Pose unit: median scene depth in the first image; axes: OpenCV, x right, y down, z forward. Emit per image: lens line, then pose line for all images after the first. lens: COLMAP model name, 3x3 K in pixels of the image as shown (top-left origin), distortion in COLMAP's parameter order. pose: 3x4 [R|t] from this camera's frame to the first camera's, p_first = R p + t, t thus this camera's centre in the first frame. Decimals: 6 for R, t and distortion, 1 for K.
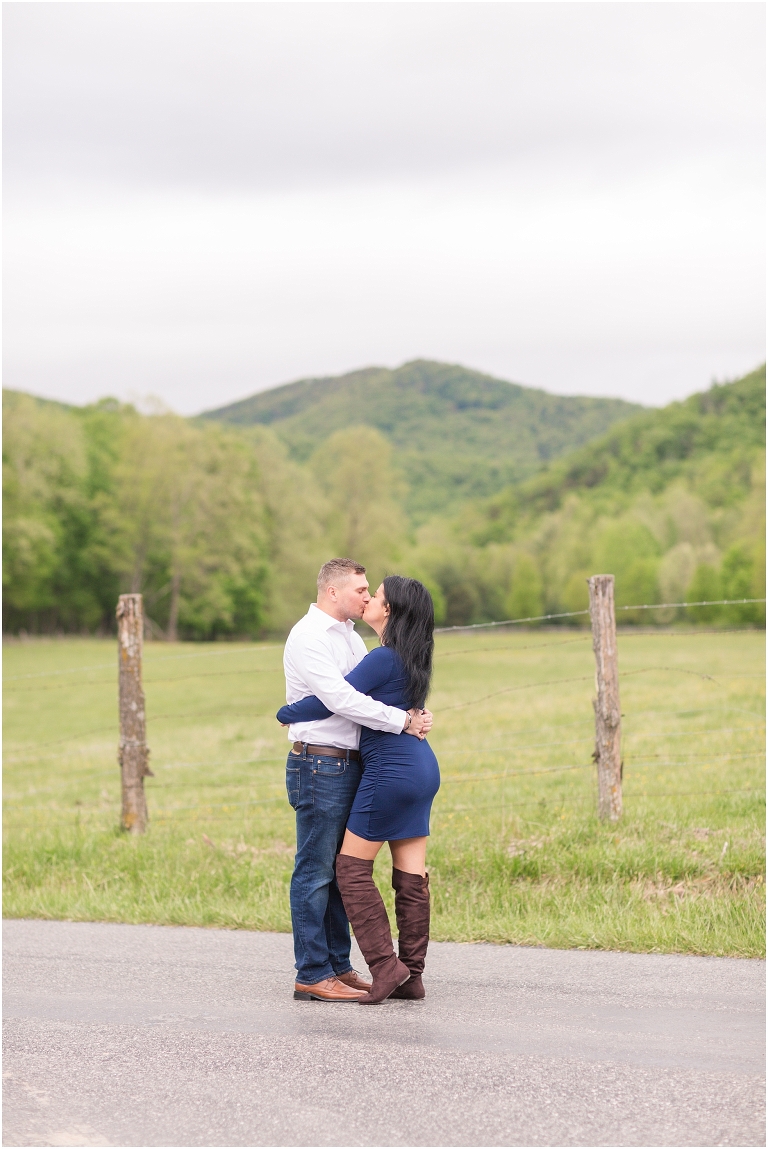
lens RADIAL K [[2692.5, 0, 383.0], [0, 2692.5, 595.5], [0, 0, 1]] dist [0.017944, -0.077225]
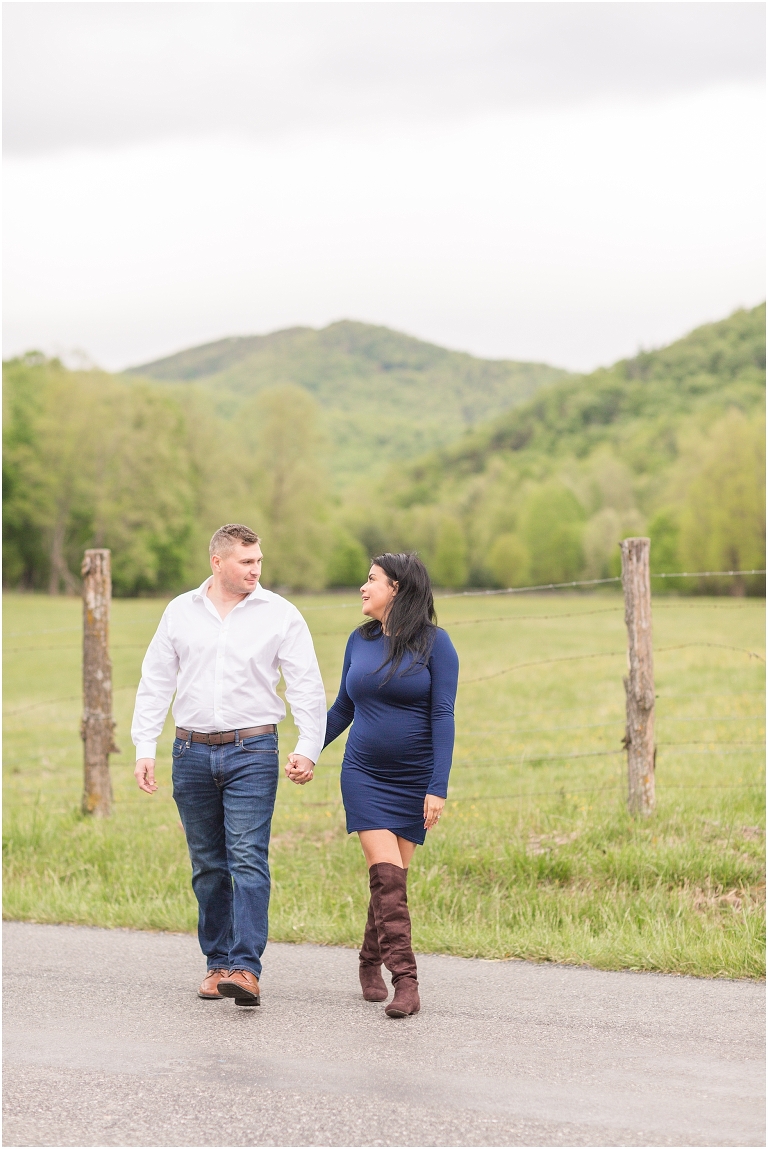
lens RADIAL K [[2692.5, 0, 383.0], [0, 2692.5, 595.5], [0, 0, 1]] dist [0.017944, -0.077225]
pose [[0.999383, 0.018704, 0.029724, -0.025459], [-0.019138, 0.999713, 0.014382, 0.000180], [-0.029447, -0.014942, 0.999455, 0.103543]]
